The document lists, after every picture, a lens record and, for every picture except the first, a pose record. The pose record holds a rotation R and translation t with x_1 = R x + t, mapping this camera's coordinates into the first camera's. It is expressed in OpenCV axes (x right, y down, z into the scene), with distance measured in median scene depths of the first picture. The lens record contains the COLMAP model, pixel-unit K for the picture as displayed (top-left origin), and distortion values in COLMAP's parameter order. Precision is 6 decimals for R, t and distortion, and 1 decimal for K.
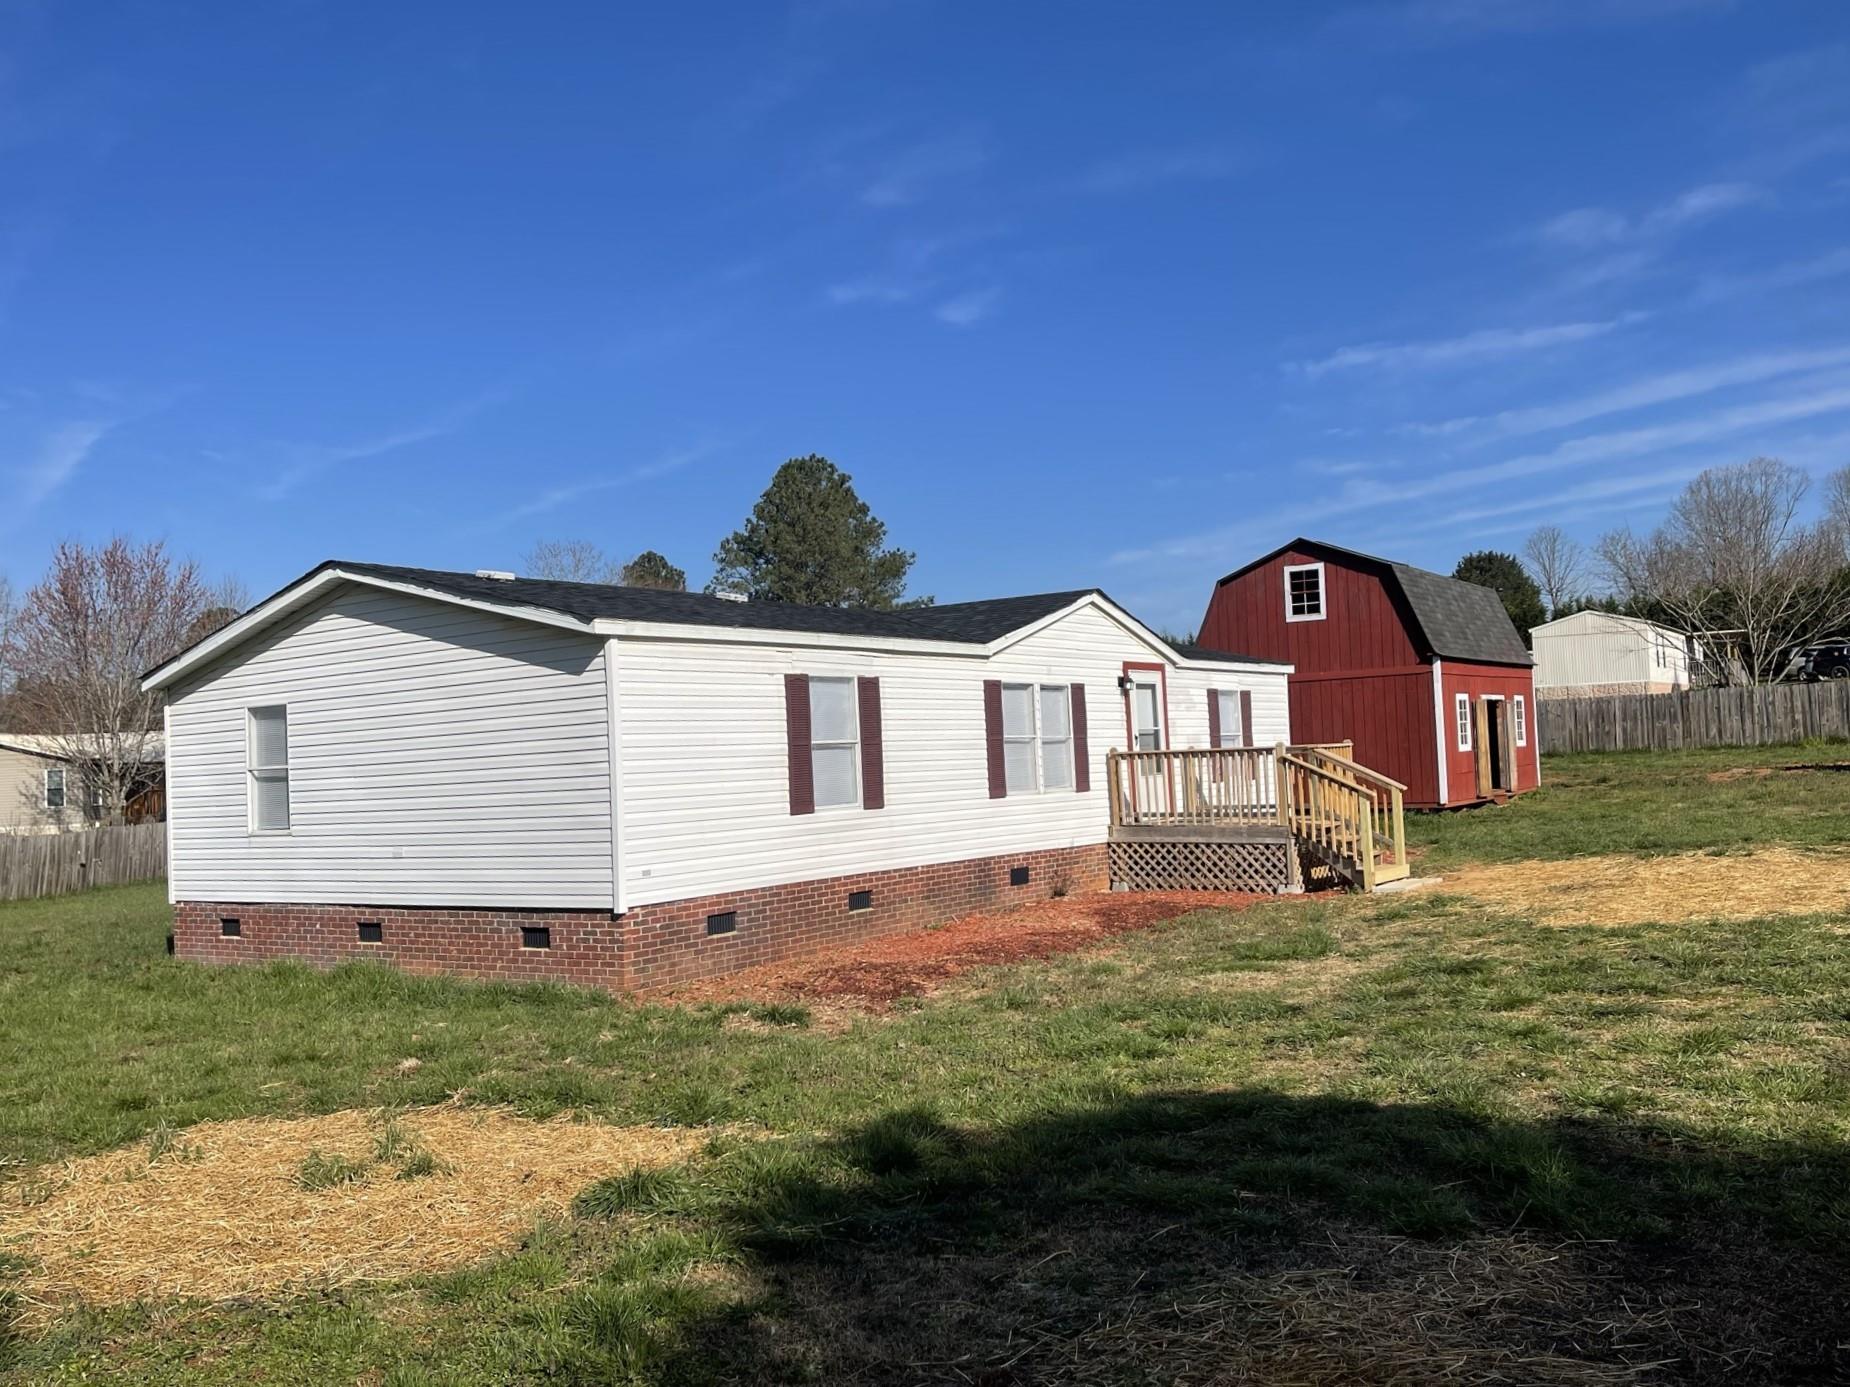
lens RADIAL K [[1534.5, 0, 919.1], [0, 1534.5, 691.7], [0, 0, 1]] dist [0.064436, -0.024492]
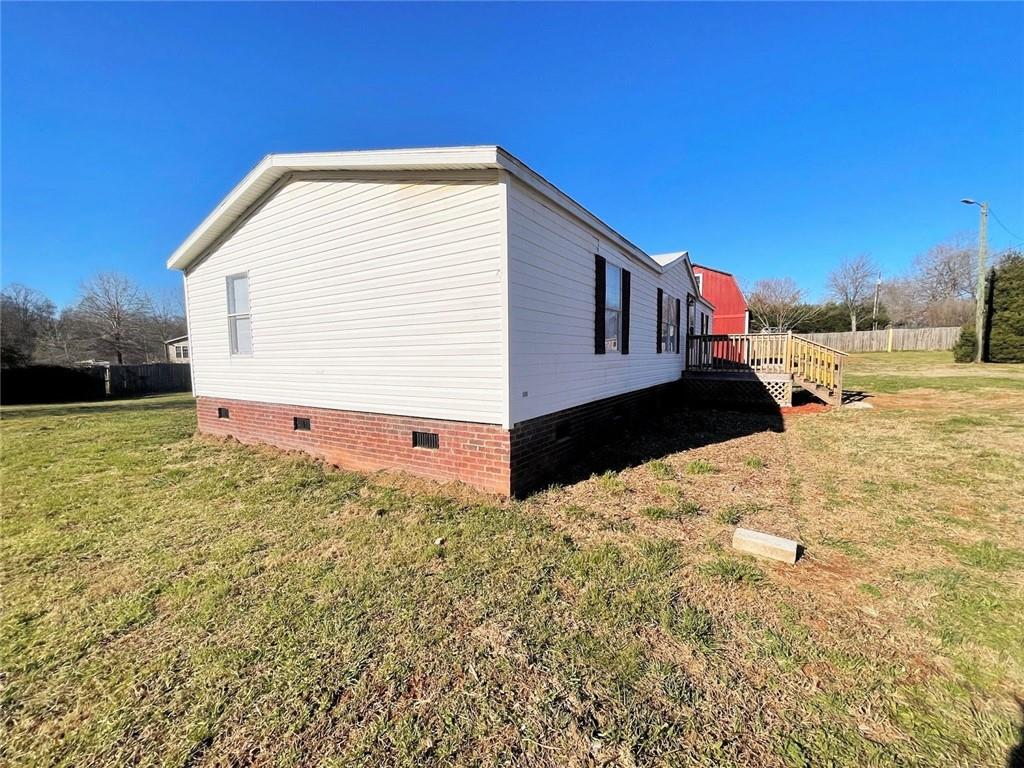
lens RADIAL K [[412.6, 0, 504.1], [0, 412.6, 391.3], [0, 0, 1]] dist [-0.001305, -0.000264]
pose [[0.998134, 0.030422, 0.052943, -0.140661], [-0.036967, 0.991162, 0.127404, 0.051004], [-0.048600, -0.129124, 0.990437, 0.460700]]
